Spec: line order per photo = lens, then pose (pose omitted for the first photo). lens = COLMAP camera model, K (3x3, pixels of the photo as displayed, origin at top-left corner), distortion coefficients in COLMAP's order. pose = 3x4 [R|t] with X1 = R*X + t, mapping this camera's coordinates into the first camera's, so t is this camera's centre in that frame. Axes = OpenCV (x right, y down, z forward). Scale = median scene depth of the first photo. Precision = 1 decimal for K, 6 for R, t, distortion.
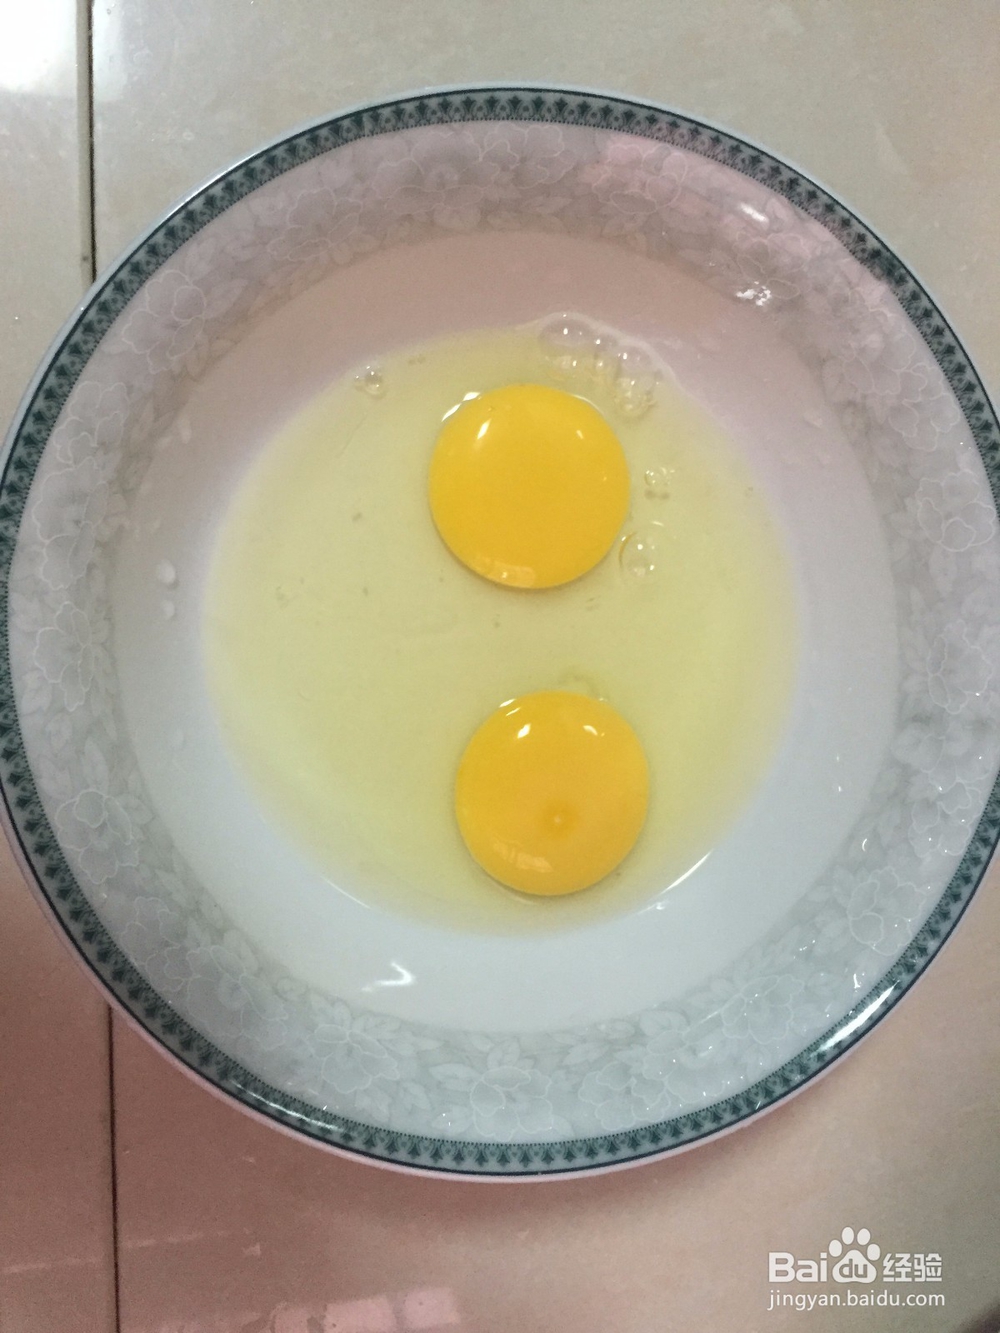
lens RADIAL K [[1117.1, 0, 513.4], [0, 1117.1, 672.4], [0, 0, 1]] dist [-0.031306, -0.031498]
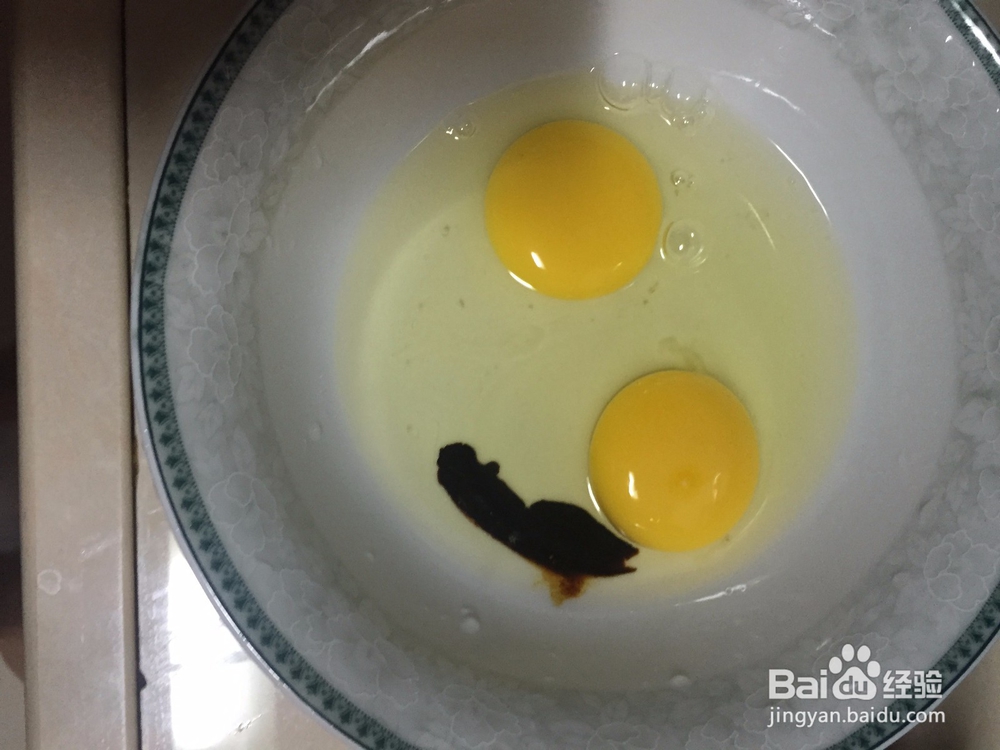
lens RADIAL K [[838.1, 0, 491.4], [0, 838.1, 375.6], [0, 0, 1]] dist [-0.031306, -0.031498]
pose [[0.996246, -0.035810, -0.078812, -0.058827], [0.031912, 0.998230, -0.050180, 0.058447], [0.080470, 0.047477, 0.995626, 0.179877]]
